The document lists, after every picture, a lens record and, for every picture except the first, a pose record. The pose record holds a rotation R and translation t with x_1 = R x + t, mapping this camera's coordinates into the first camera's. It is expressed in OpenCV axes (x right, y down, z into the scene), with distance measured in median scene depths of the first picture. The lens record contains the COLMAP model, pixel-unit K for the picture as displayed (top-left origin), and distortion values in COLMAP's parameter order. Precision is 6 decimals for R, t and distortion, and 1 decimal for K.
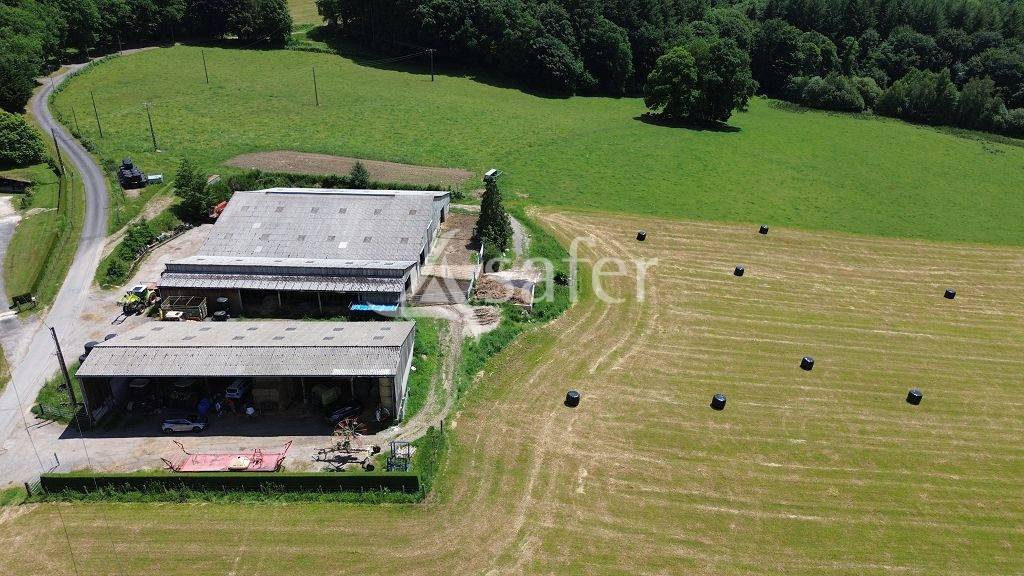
lens RADIAL K [[724.8, 0, 512.0], [0, 724.8, 288.0], [0, 0, 1]] dist [0.055744, -0.050992]
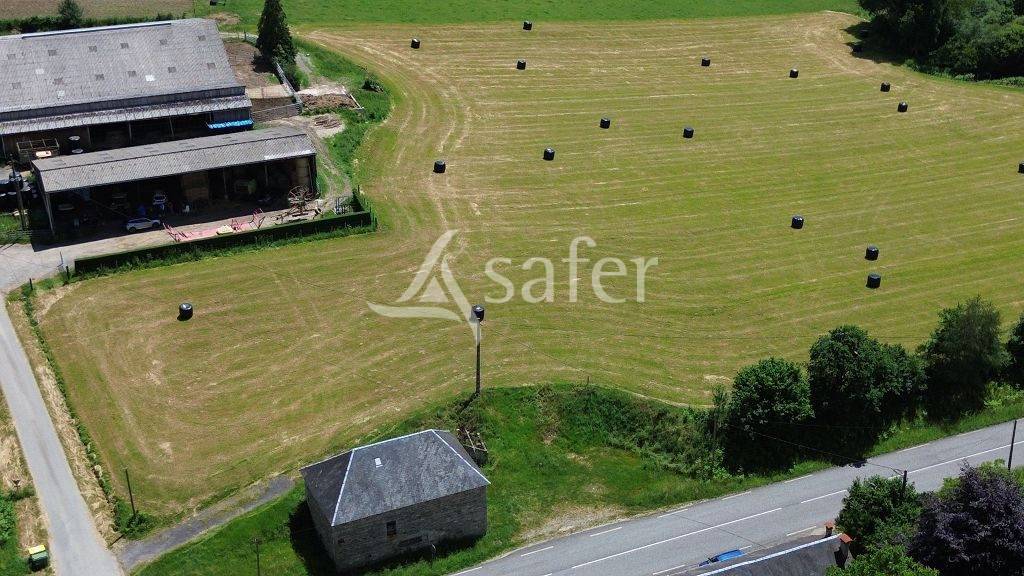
lens RADIAL K [[1418.8, 0, 512.0], [0, 1418.8, 288.0], [0, 0, 1]] dist [0.202417, -0.732217]
pose [[0.914732, -0.179807, 0.361850, -0.585891], [0.164607, 0.983678, 0.072684, 0.169944], [-0.369013, -0.006923, 0.929399, -1.029491]]
